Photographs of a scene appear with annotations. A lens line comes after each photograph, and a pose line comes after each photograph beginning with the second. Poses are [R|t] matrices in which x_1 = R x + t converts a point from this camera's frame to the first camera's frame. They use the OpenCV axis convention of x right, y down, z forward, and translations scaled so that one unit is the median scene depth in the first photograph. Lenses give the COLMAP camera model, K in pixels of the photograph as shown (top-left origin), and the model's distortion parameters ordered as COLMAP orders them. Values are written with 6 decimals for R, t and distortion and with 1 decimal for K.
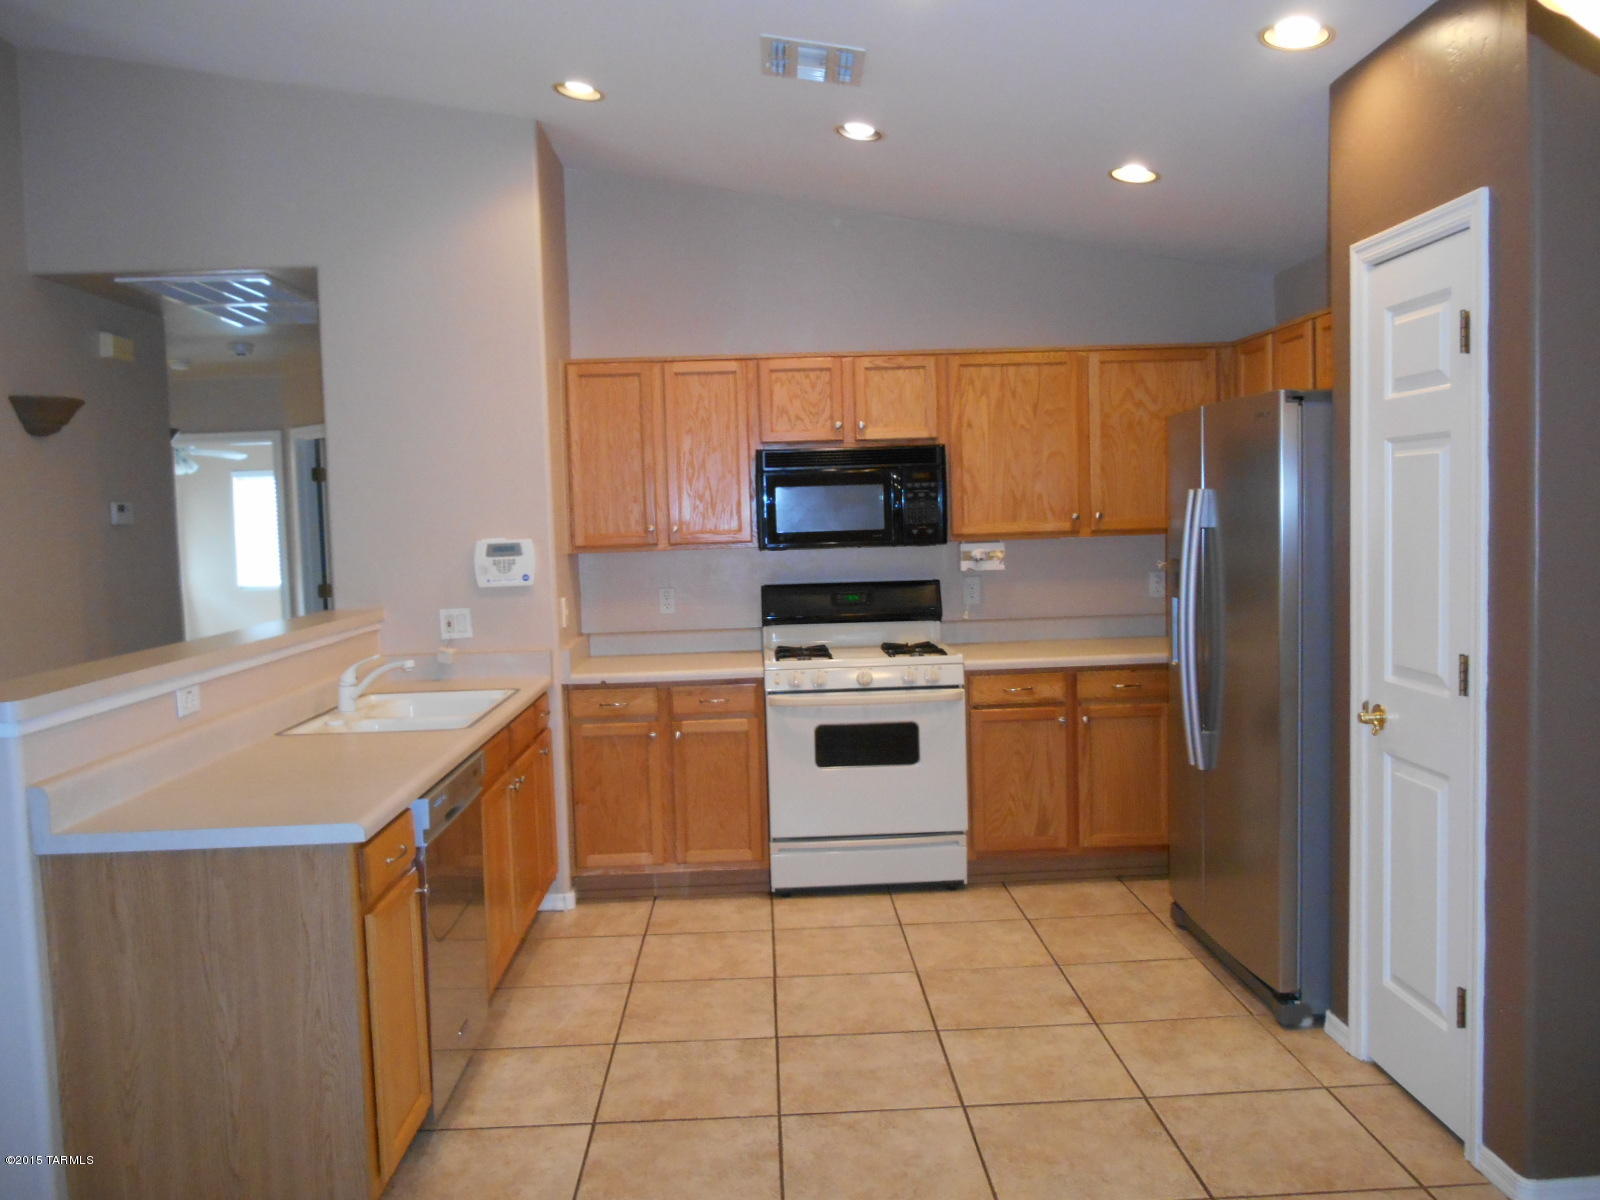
lens RADIAL K [[1246.2, 0, 800.0], [0, 1246.2, 600.0], [0, 0, 1]] dist [-0.003021, -0.002491]
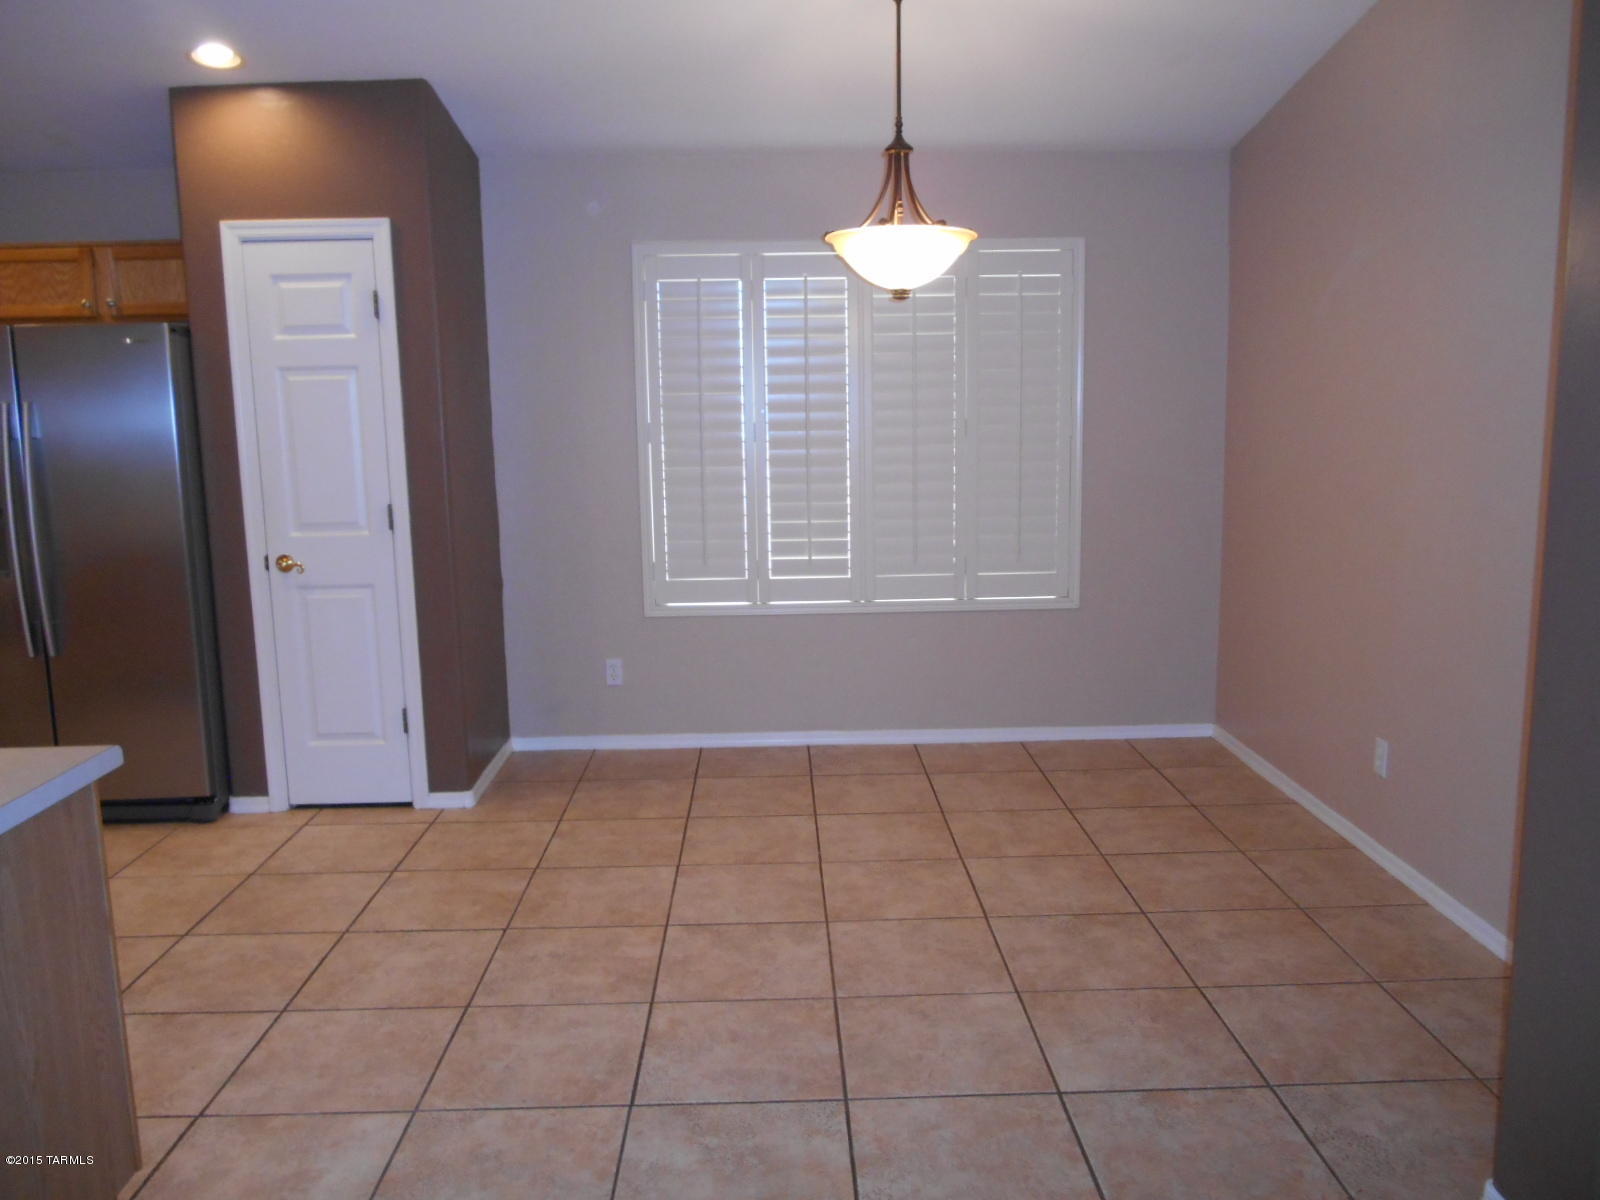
lens RADIAL K [[1246.2, 0, 800.0], [0, 1246.2, 600.0], [0, 0, 1]] dist [-0.003021, -0.002491]
pose [[0.014647, -0.130459, 0.991345, -0.958109], [0.091283, 0.987486, 0.128603, 0.005890], [-0.995717, 0.088609, 0.026372, 0.377969]]
